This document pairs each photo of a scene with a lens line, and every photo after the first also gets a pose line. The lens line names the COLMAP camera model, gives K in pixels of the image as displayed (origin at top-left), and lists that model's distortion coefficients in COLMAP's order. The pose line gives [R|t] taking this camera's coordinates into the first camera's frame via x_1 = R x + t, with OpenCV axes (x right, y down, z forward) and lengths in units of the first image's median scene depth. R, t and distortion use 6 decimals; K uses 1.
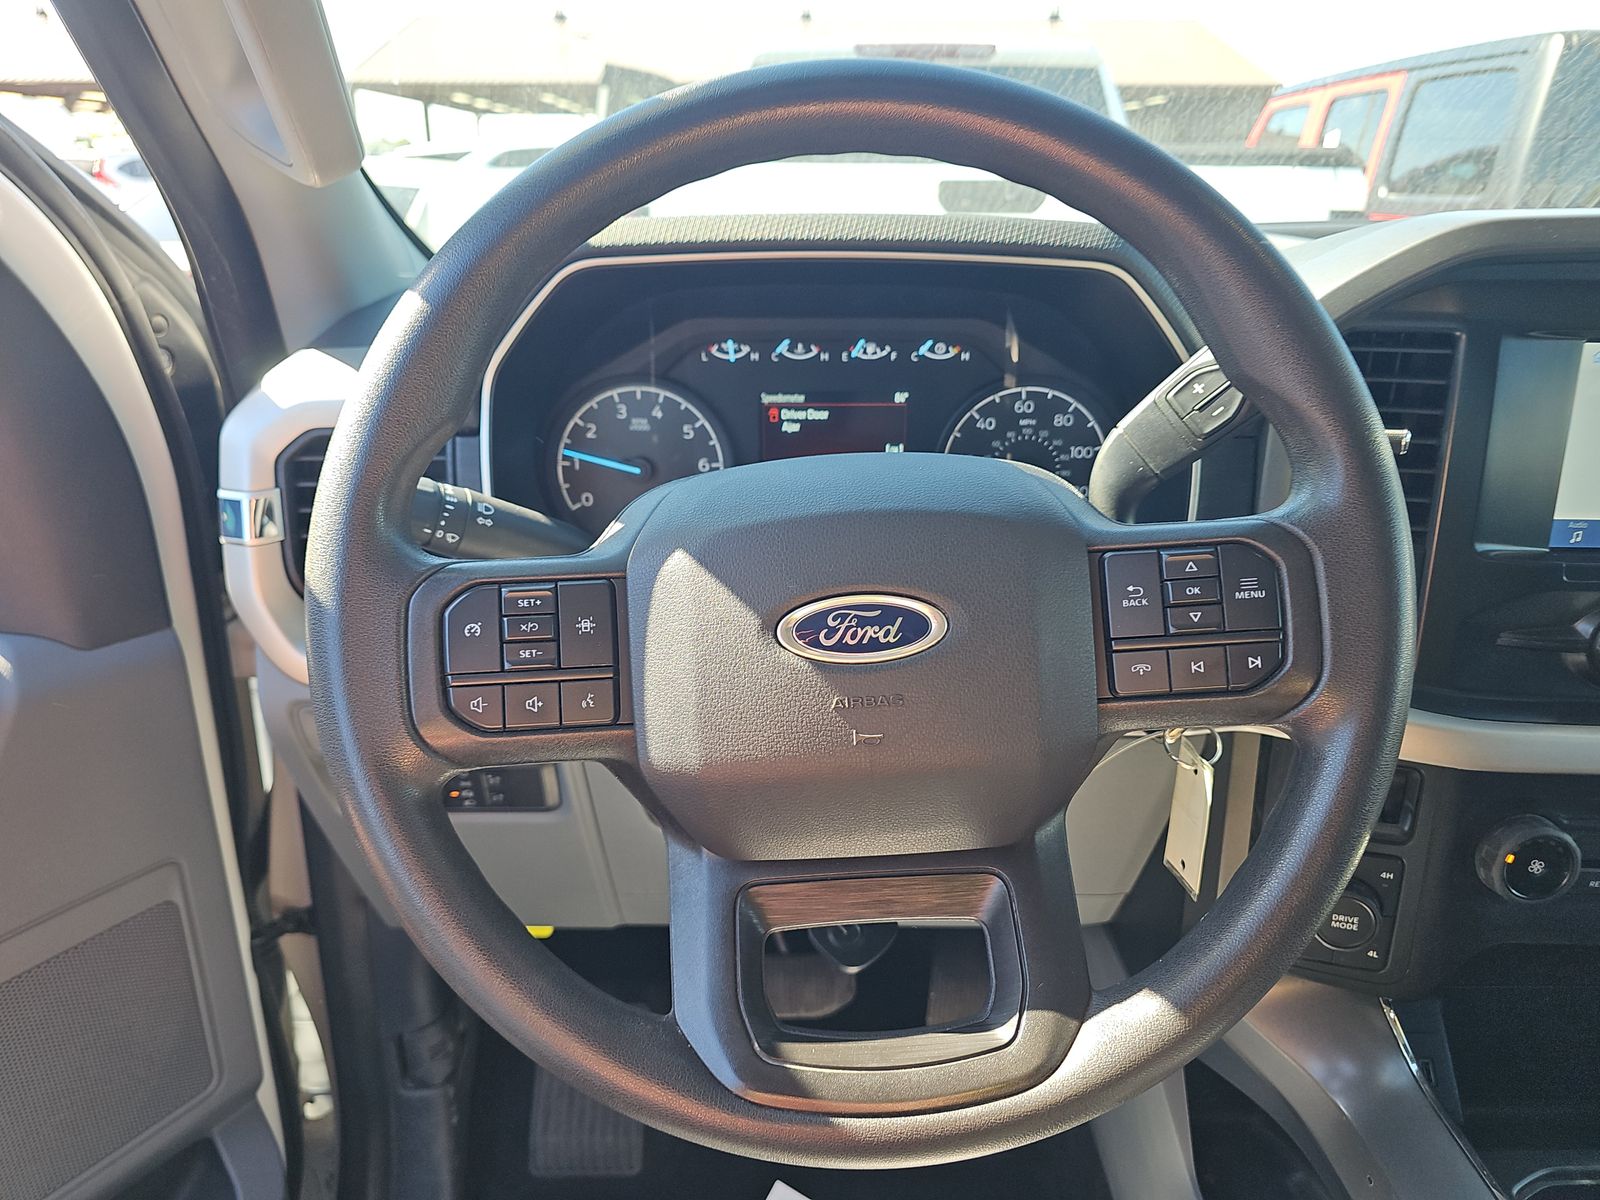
lens RADIAL K [[1190.3, 0, 832.3], [0, 1190.3, 598.9], [0, 0, 1]] dist [0.123110, -0.221465]
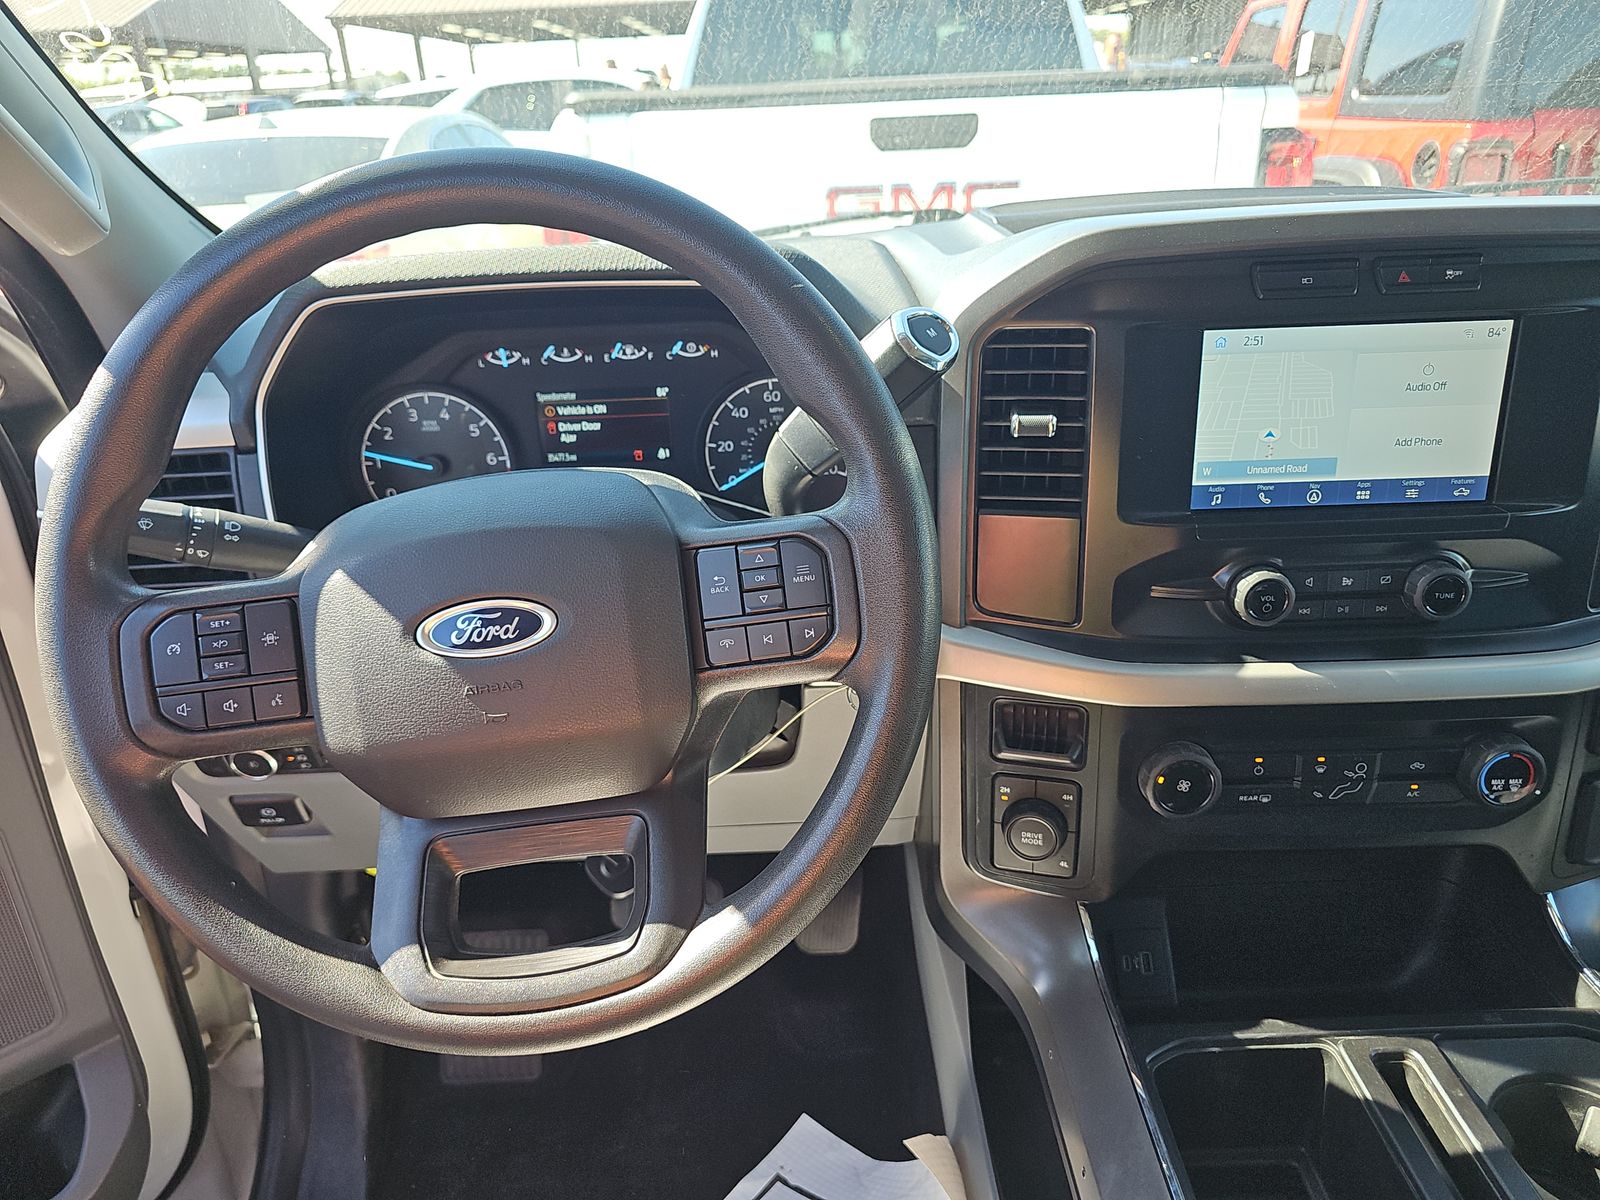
lens RADIAL K [[1190.3, 0, 832.3], [0, 1190.3, 598.9], [0, 0, 1]] dist [0.123110, -0.221465]
pose [[0.998854, -0.043056, -0.020889, 0.235061], [0.044261, 0.997148, 0.061137, -0.037460], [0.018197, -0.061992, 0.997911, -0.129329]]
